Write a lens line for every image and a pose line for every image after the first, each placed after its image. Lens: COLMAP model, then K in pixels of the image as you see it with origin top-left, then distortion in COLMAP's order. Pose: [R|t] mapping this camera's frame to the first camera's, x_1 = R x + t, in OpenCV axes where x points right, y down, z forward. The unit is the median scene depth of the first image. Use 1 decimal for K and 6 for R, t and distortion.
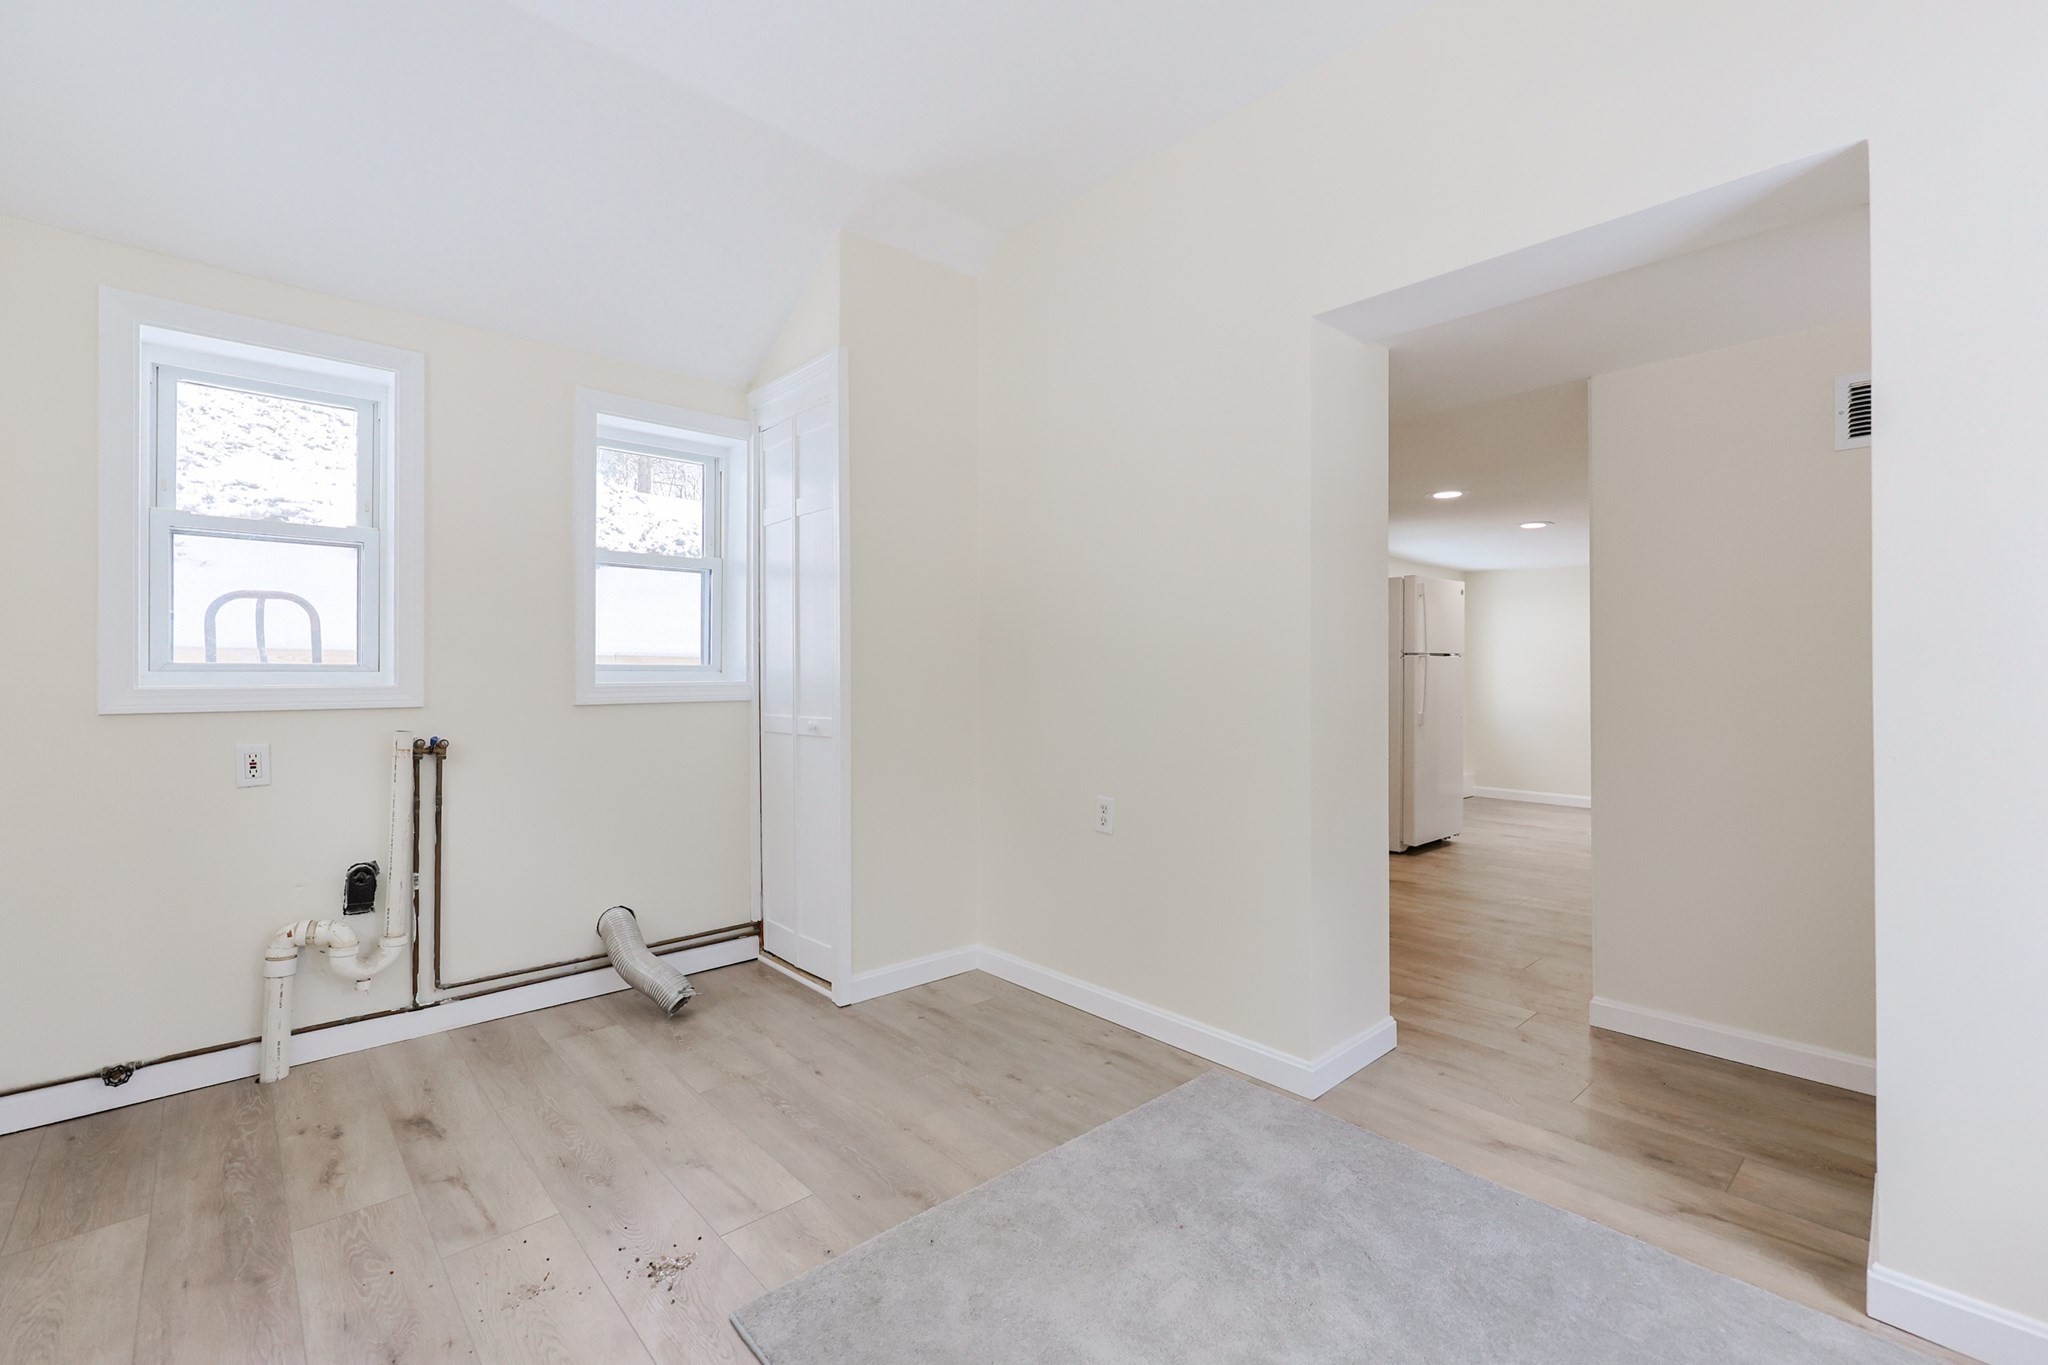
lens RADIAL K [[869.7, 0, 1033.9], [0, 869.7, 674.9], [0, 0, 1]] dist [-0.001891, -0.000144]
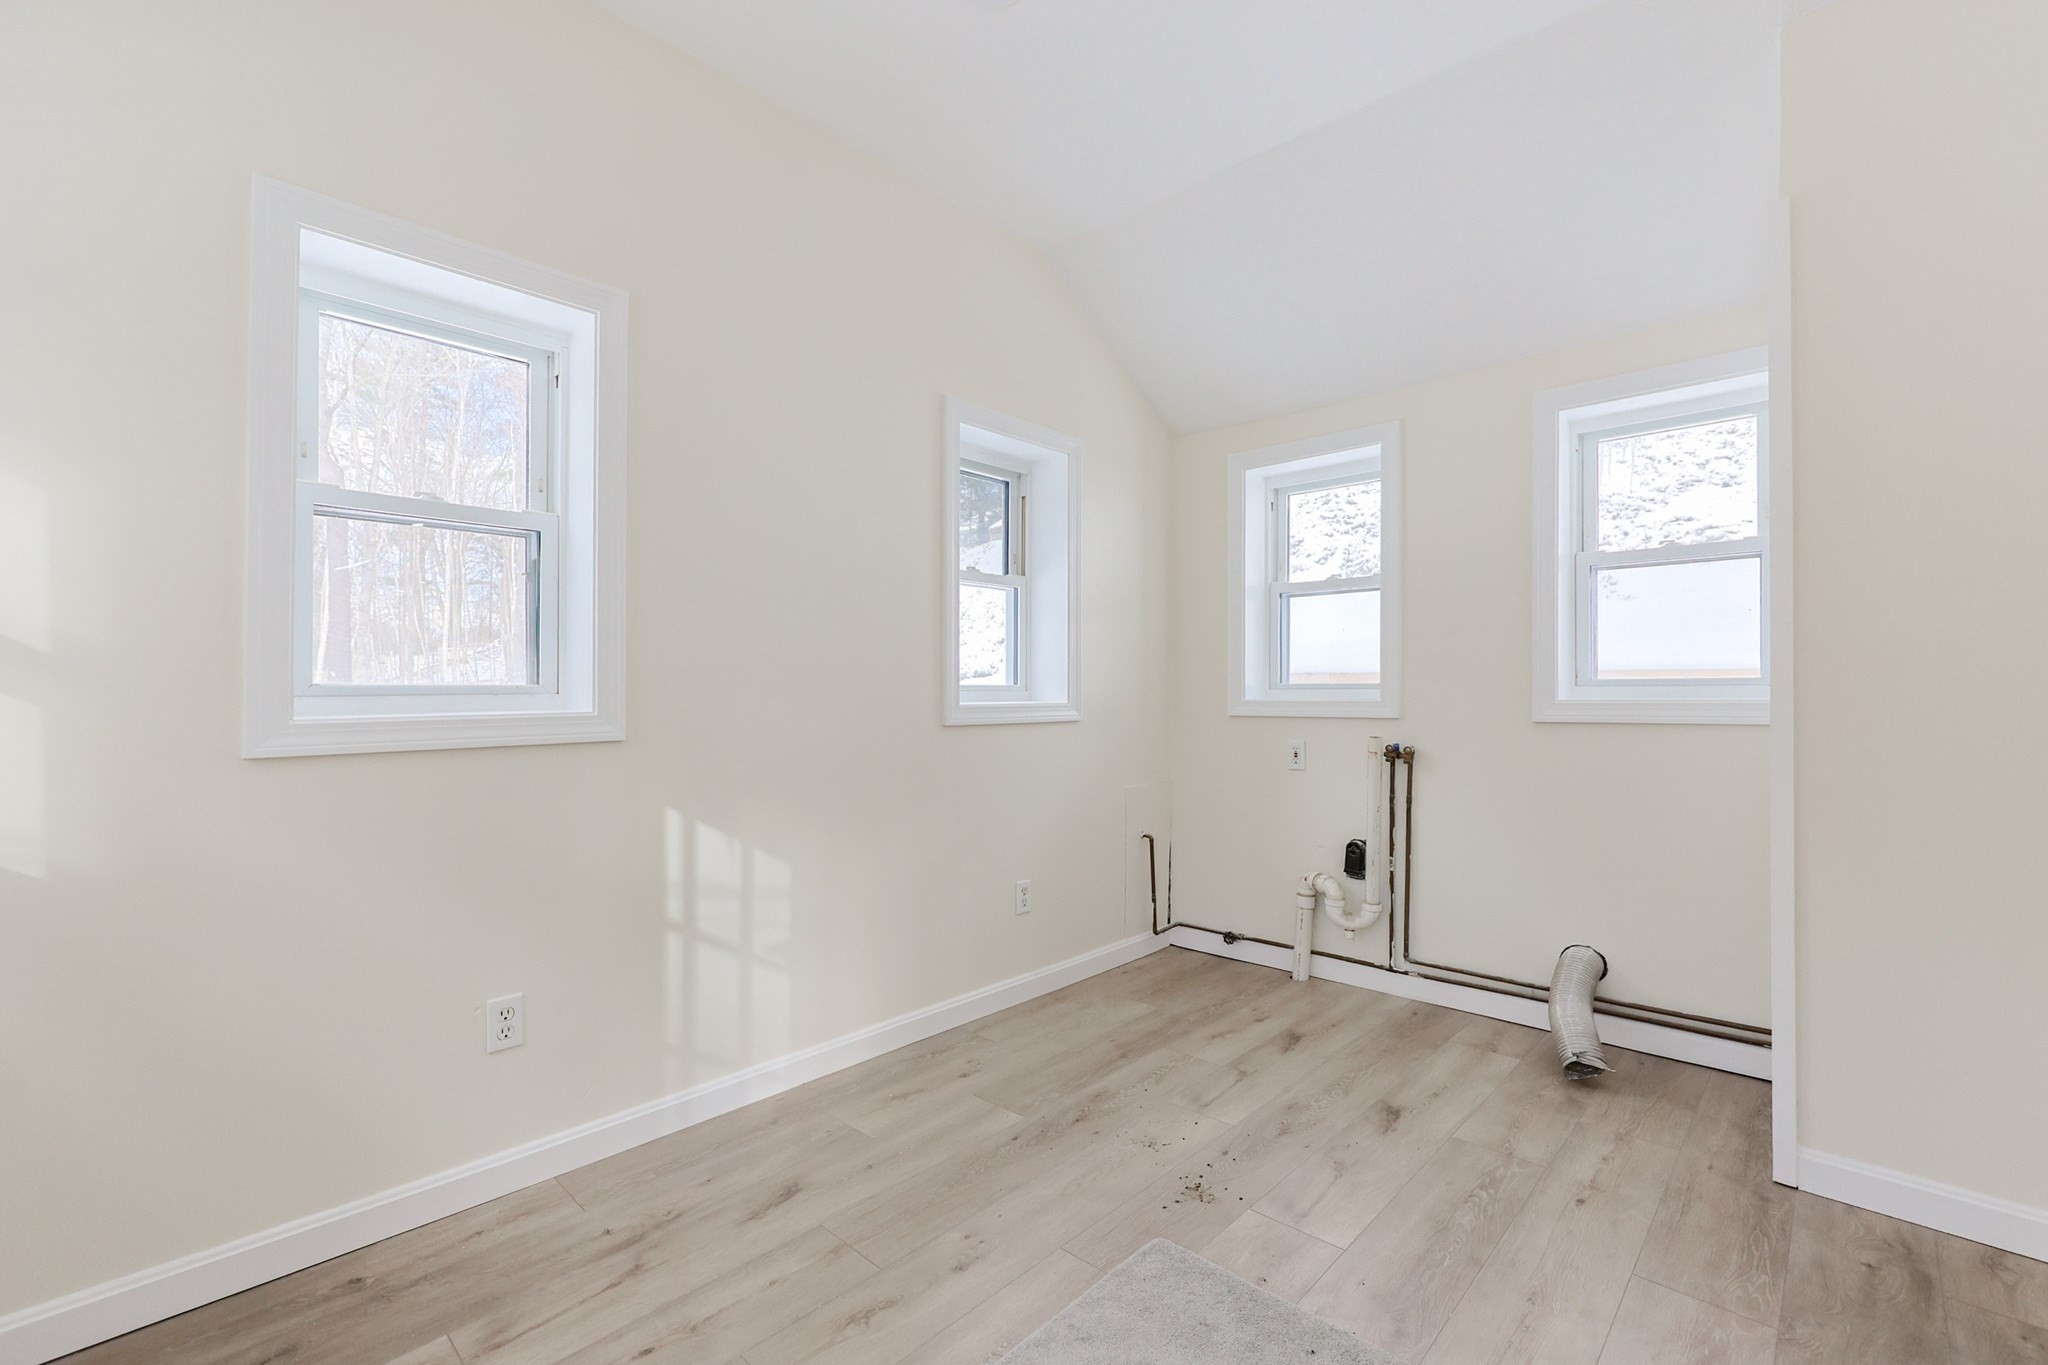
lens RADIAL K [[869.7, 0, 1033.9], [0, 869.7, 674.9], [0, 0, 1]] dist [-0.001891, -0.000144]
pose [[0.086831, -0.021306, -0.995995, 0.447218], [-0.000926, 0.999769, -0.021467, 0.002916], [0.996223, 0.002786, 0.086791, 0.401049]]
